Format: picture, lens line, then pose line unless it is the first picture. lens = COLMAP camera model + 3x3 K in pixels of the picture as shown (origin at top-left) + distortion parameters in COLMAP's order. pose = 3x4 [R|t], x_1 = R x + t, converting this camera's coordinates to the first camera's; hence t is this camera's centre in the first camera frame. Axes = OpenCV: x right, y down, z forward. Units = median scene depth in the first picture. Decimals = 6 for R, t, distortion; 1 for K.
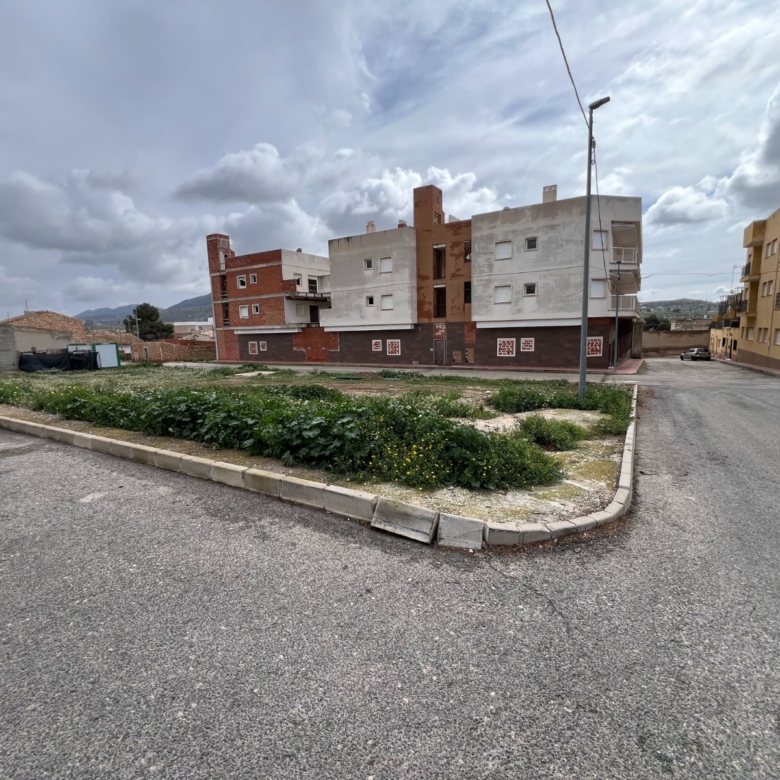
lens RADIAL K [[419.5, 0, 390.0], [0, 419.5, 390.0], [0, 0, 1]] dist [-0.003329, -0.000570]
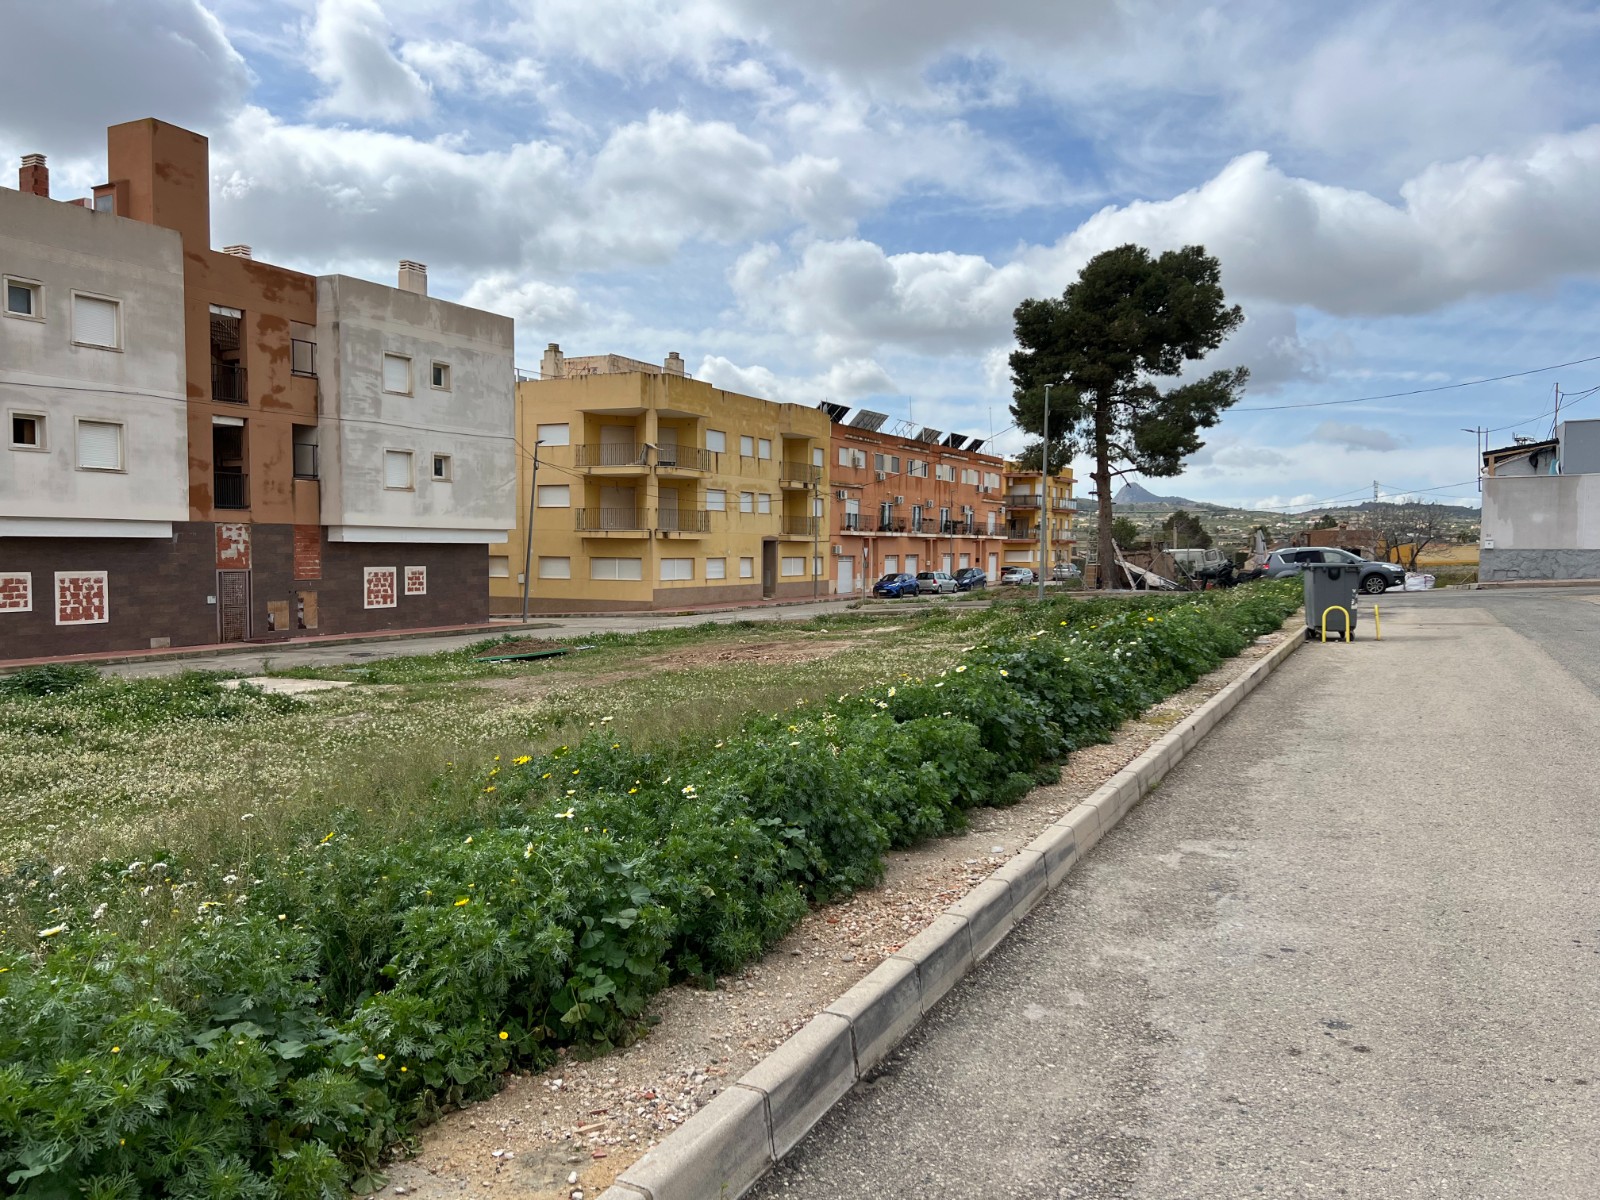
lens RADIAL K [[1207.8, 0, 800.0], [0, 1207.8, 600.0], [0, 0, 1]] dist [0.002789, 0.000577]
pose [[-0.084537, -0.016928, 0.996277, -0.883336], [0.137658, 0.990070, 0.028503, -0.055722], [-0.986866, 0.139555, -0.081368, 0.581523]]
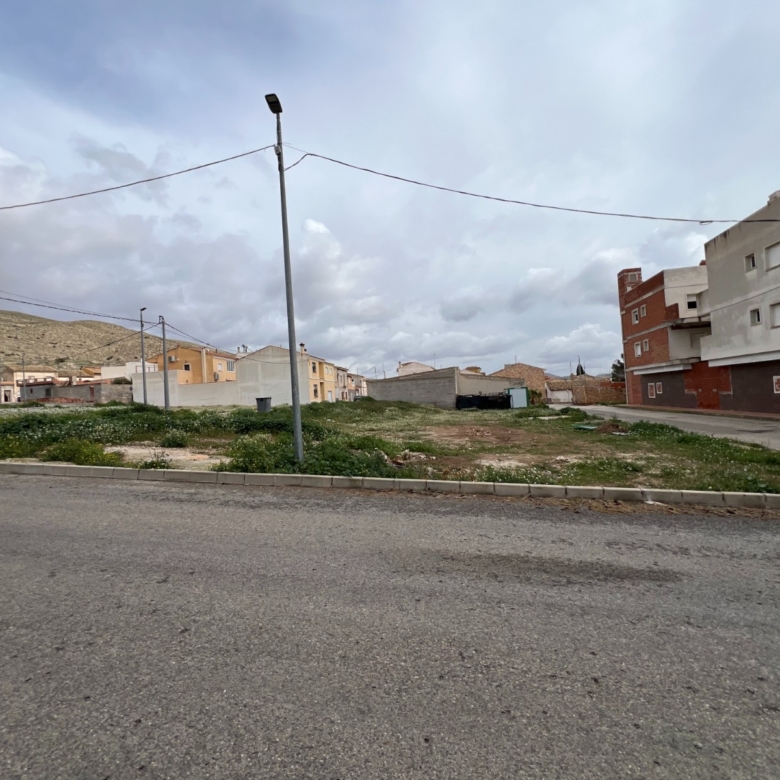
lens RADIAL K [[419.5, 0, 390.0], [0, 419.5, 390.0], [0, 0, 1]] dist [-0.003329, -0.000570]
pose [[0.366626, -0.010539, -0.930309, 0.343629], [-0.084782, 0.995397, -0.044688, -0.023333], [0.926498, 0.095257, 0.364044, 0.255720]]
